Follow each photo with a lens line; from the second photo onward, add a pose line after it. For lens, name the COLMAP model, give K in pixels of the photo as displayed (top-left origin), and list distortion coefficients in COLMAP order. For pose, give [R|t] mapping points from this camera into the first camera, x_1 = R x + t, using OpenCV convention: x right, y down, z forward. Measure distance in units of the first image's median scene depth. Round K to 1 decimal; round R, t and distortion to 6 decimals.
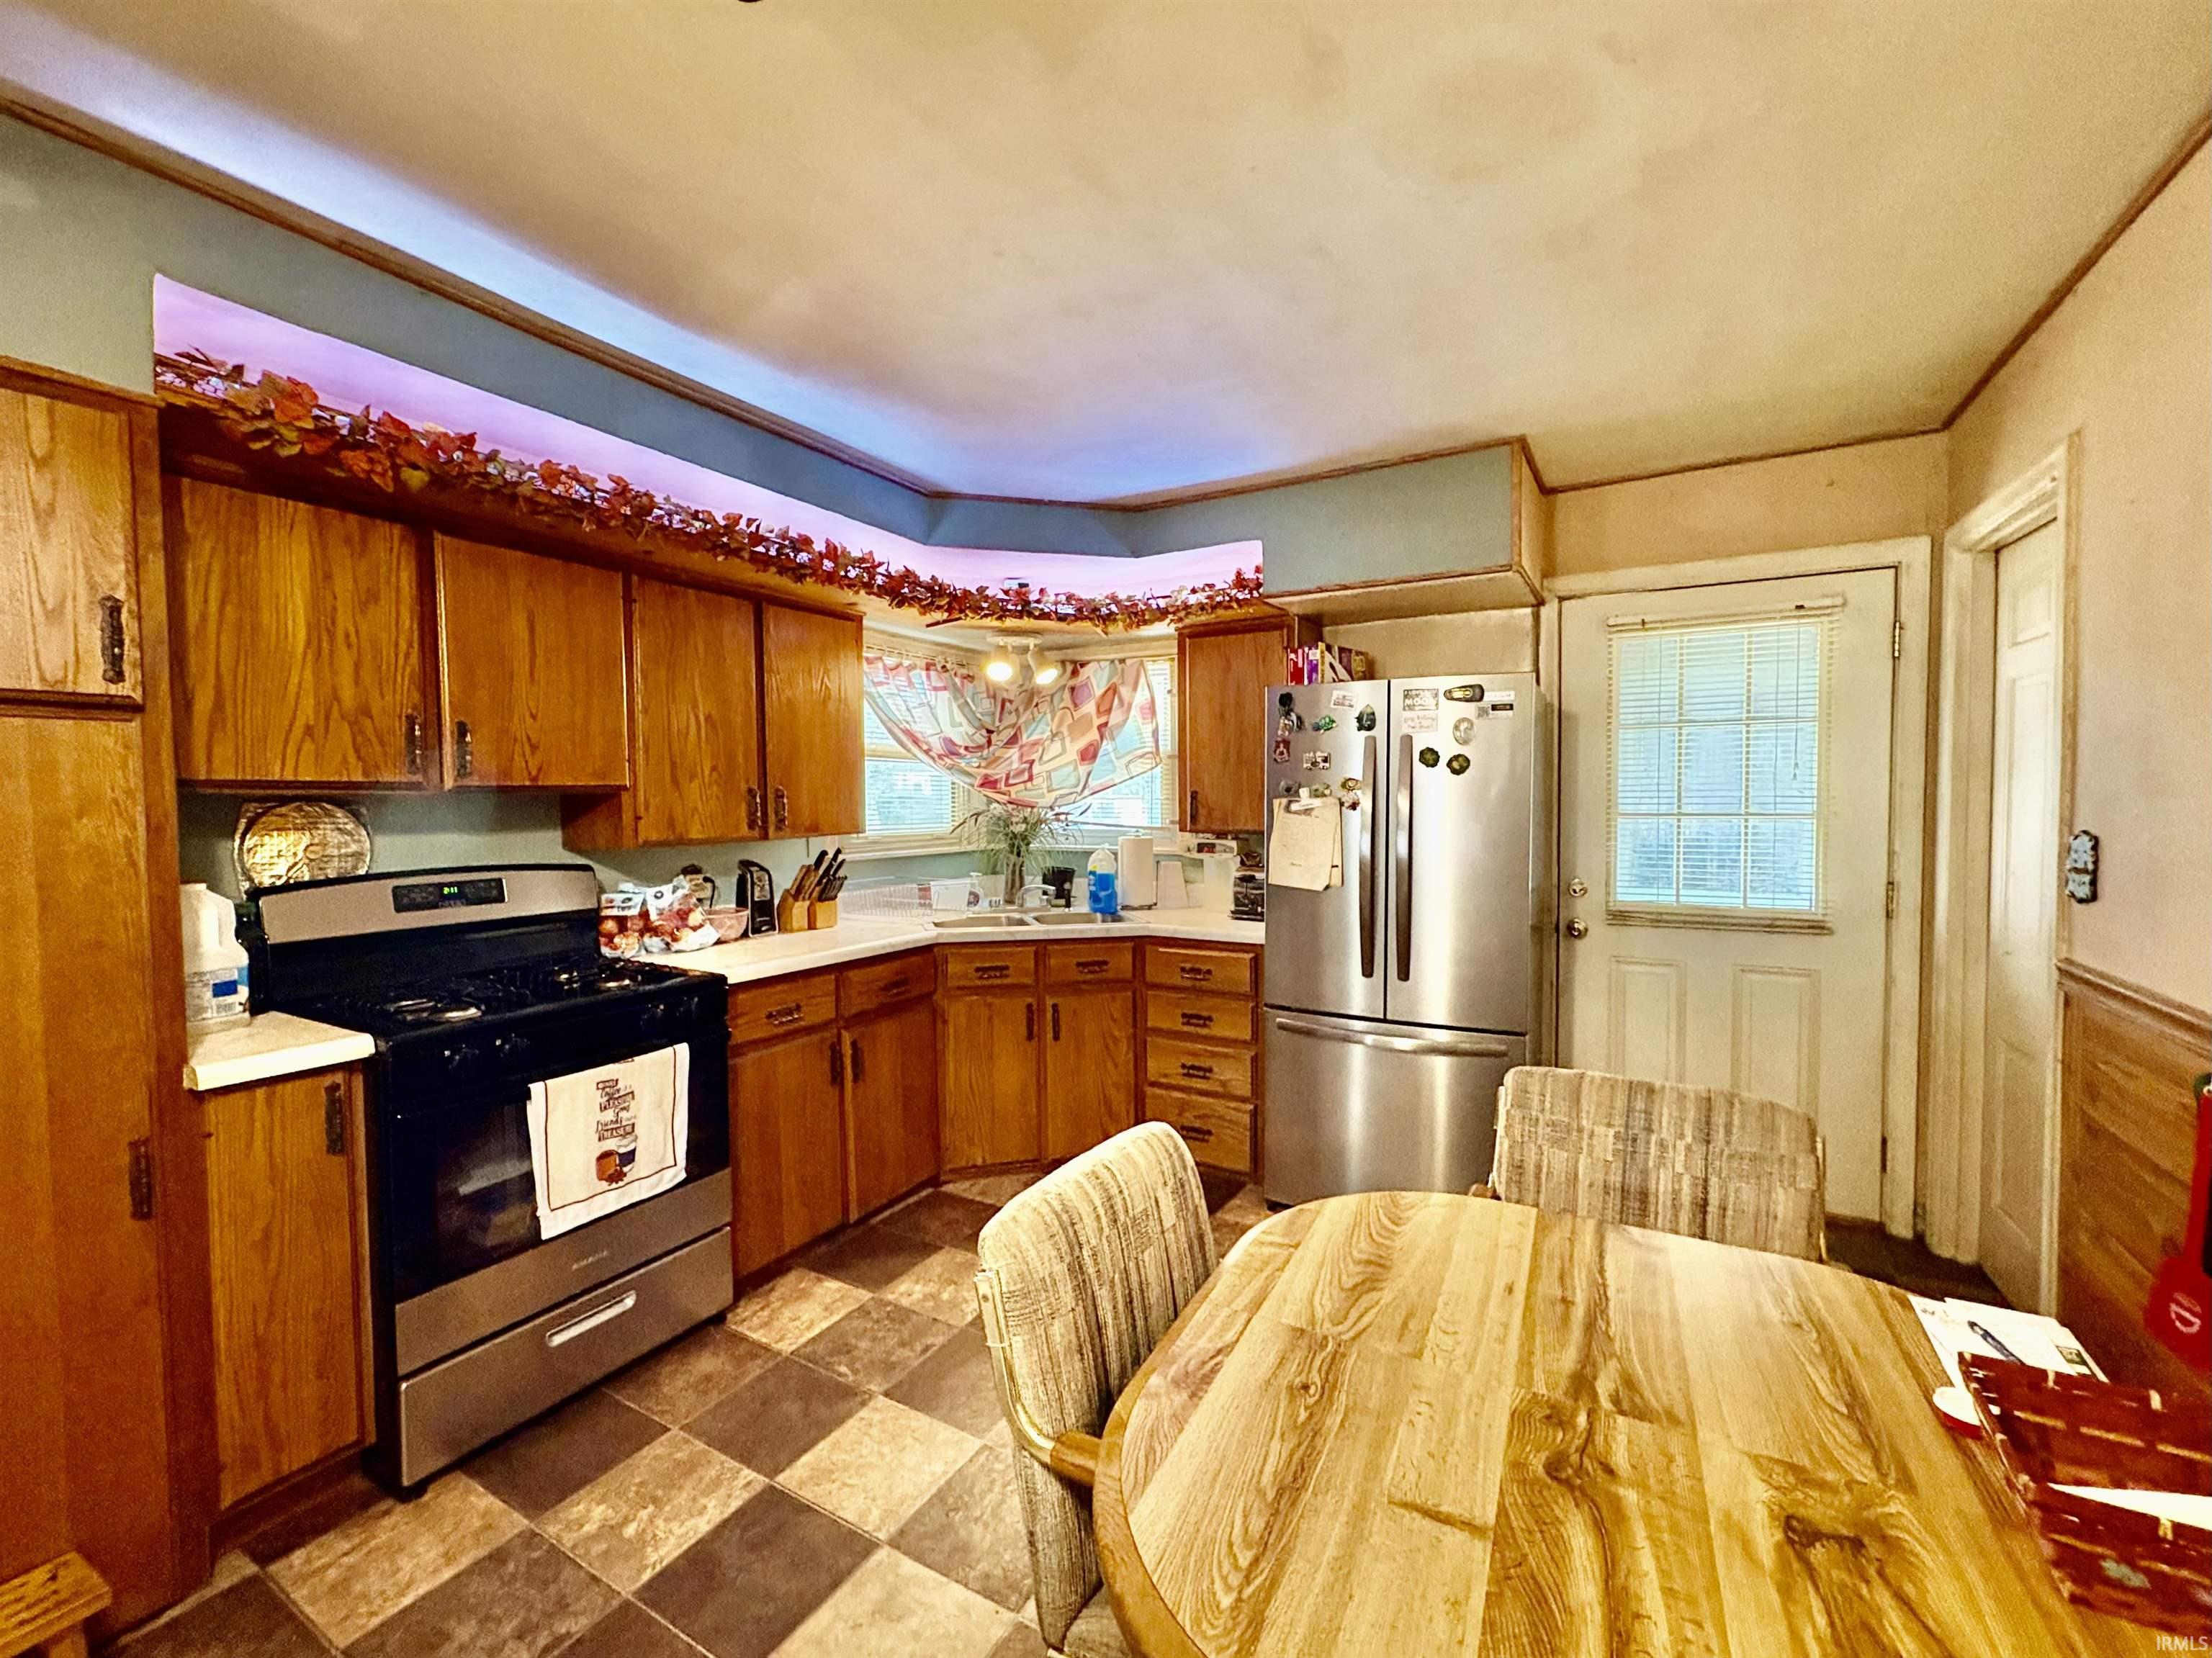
lens RADIAL K [[920.7, 0, 1117.8], [0, 920.7, 826.9], [0, 0, 1]] dist [-0.001844, 0.000564]
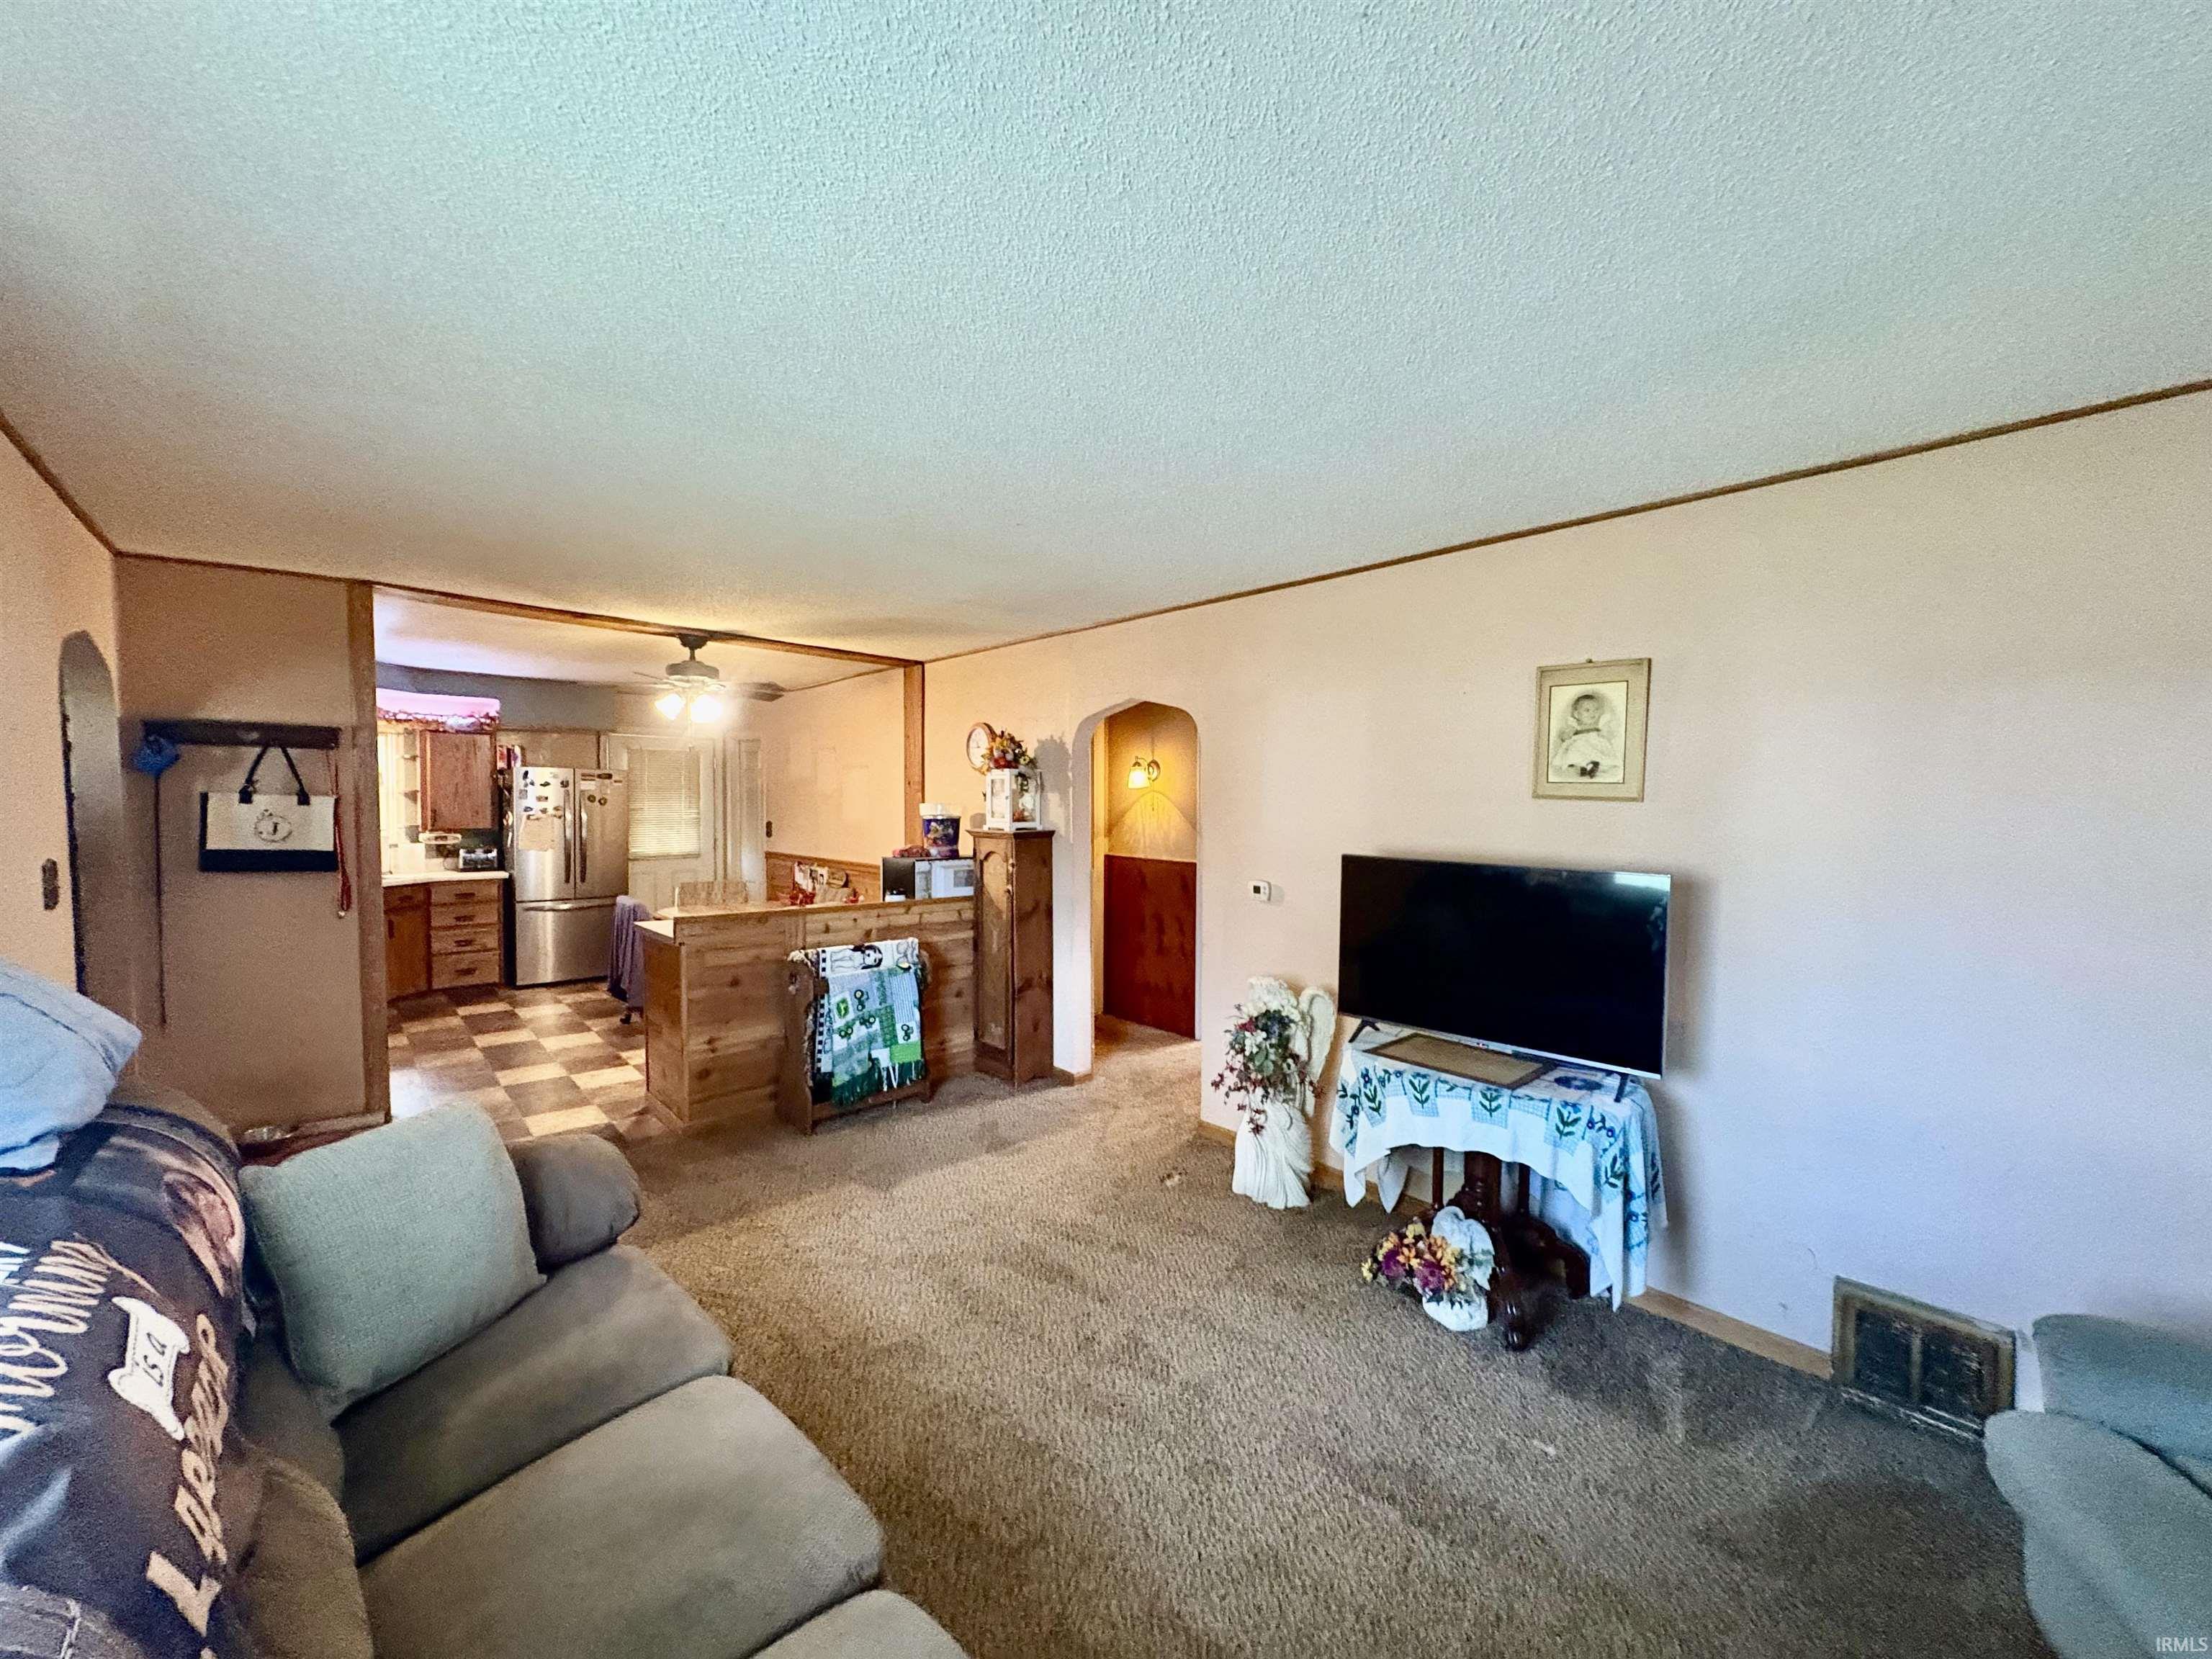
lens RADIAL K [[920.7, 0, 1136.2], [0, 920.7, 828.7], [0, 0, 1]] dist [-0.001844, 0.000564]
pose [[0.283235, -0.019982, 0.958842, -1.632725], [0.025017, 0.999597, 0.013442, 0.014804], [-0.958724, 0.020181, 0.283620, -1.181461]]
